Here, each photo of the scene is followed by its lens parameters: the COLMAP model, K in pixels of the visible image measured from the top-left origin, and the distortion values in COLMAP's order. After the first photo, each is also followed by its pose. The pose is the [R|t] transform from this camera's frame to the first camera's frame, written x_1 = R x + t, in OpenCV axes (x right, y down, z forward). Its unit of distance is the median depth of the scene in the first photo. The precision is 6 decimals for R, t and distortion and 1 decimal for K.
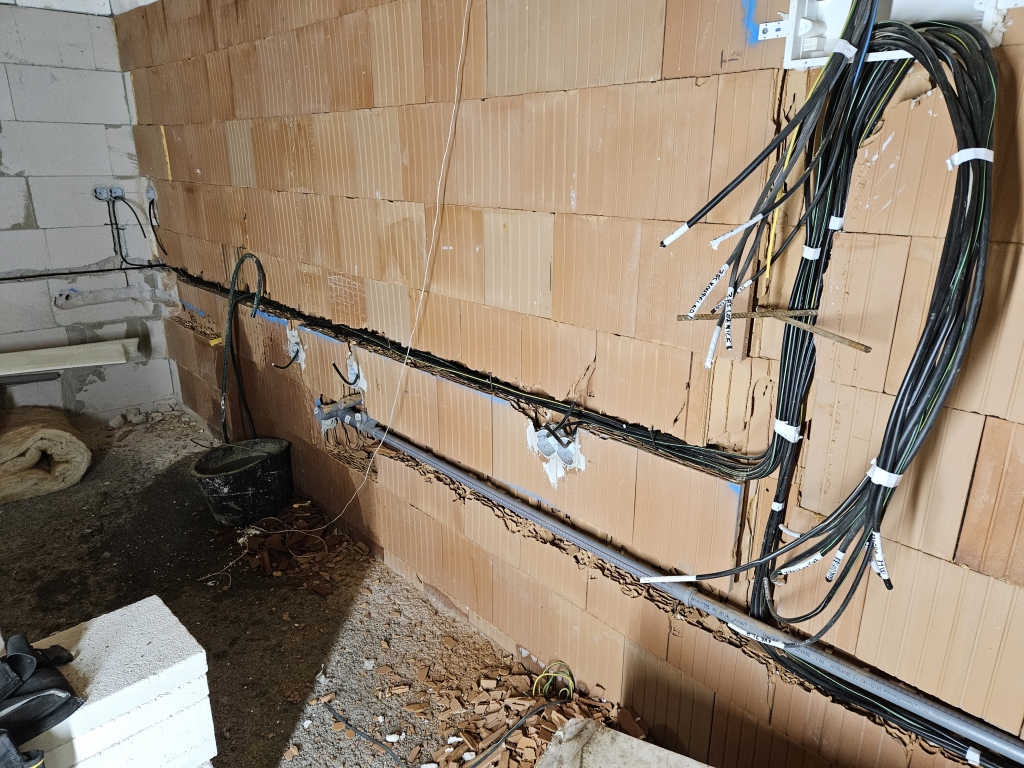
lens RADIAL K [[676.5, 0, 517.3], [0, 676.5, 392.0], [0, 0, 1]] dist [0.071761, -0.053174]
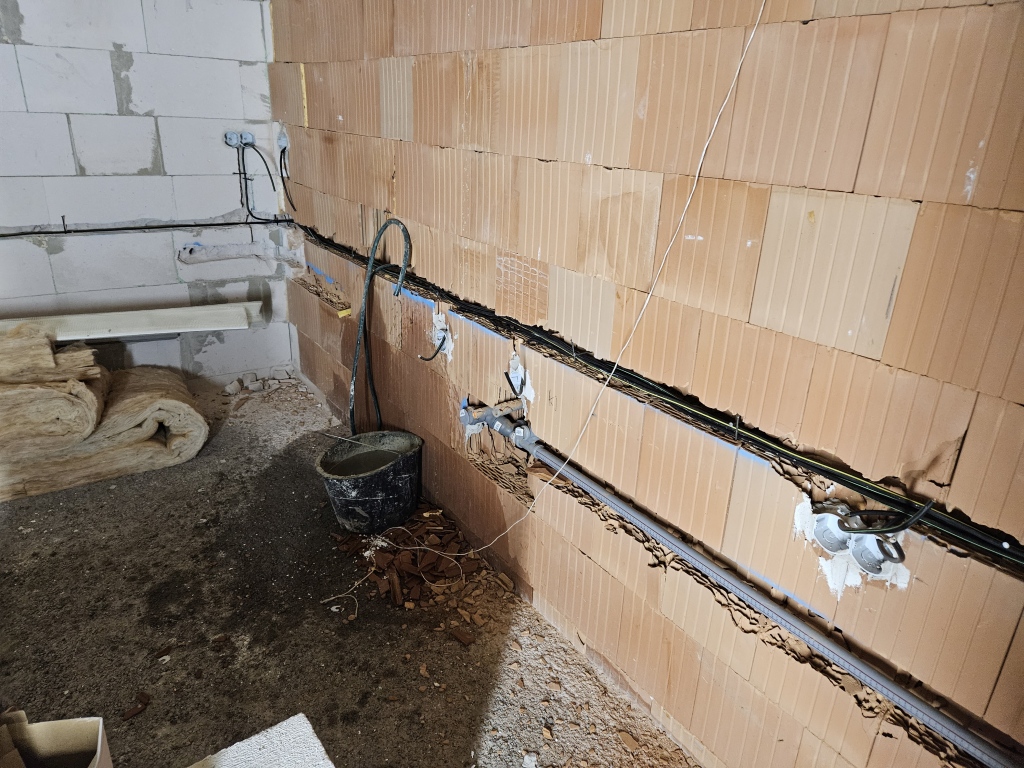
lens RADIAL K [[676.5, 0, 515.1], [0, 676.5, 384.9], [0, 0, 1]] dist [0.071761, -0.053174]
pose [[0.989764, 0.082334, -0.116572, -0.153274], [-0.076422, 0.995595, 0.054310, -0.065149], [0.120530, -0.044846, 0.991696, 0.201815]]
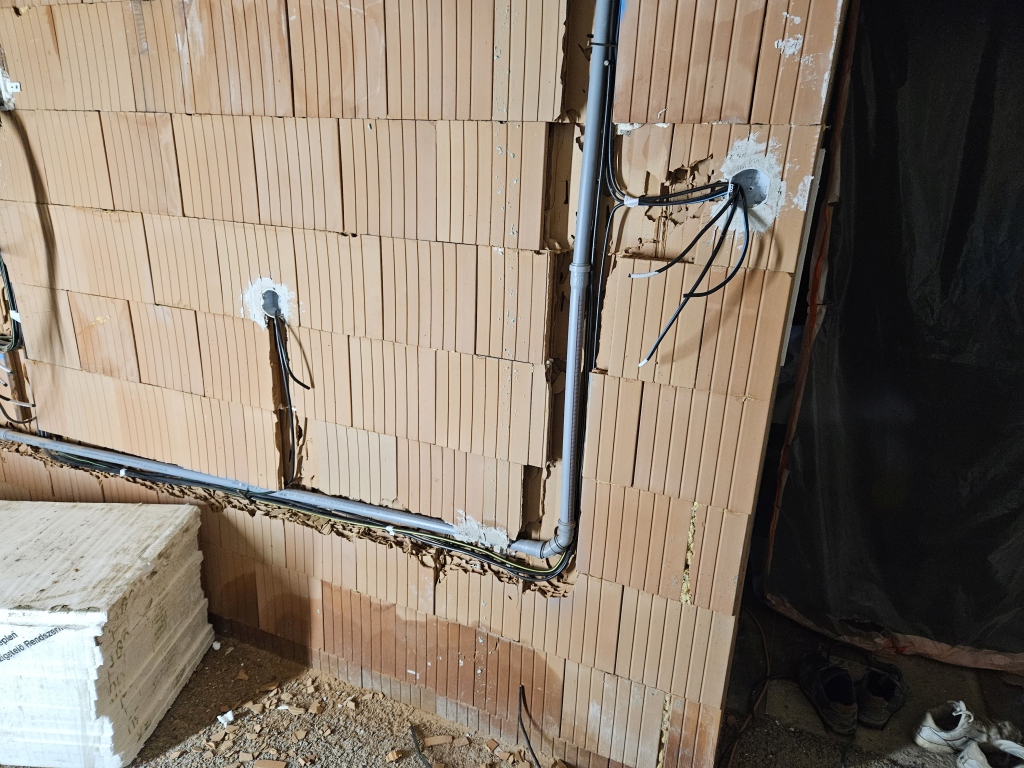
lens RADIAL K [[676.5, 0, 511.7], [0, 676.5, 379.4], [0, 0, 1]] dist [0.071761, -0.053174]
pose [[0.918339, -0.110940, 0.379930, 0.475495], [0.105907, 0.993788, 0.034196, 0.158409], [-0.381363, 0.008833, 0.924383, -0.594540]]
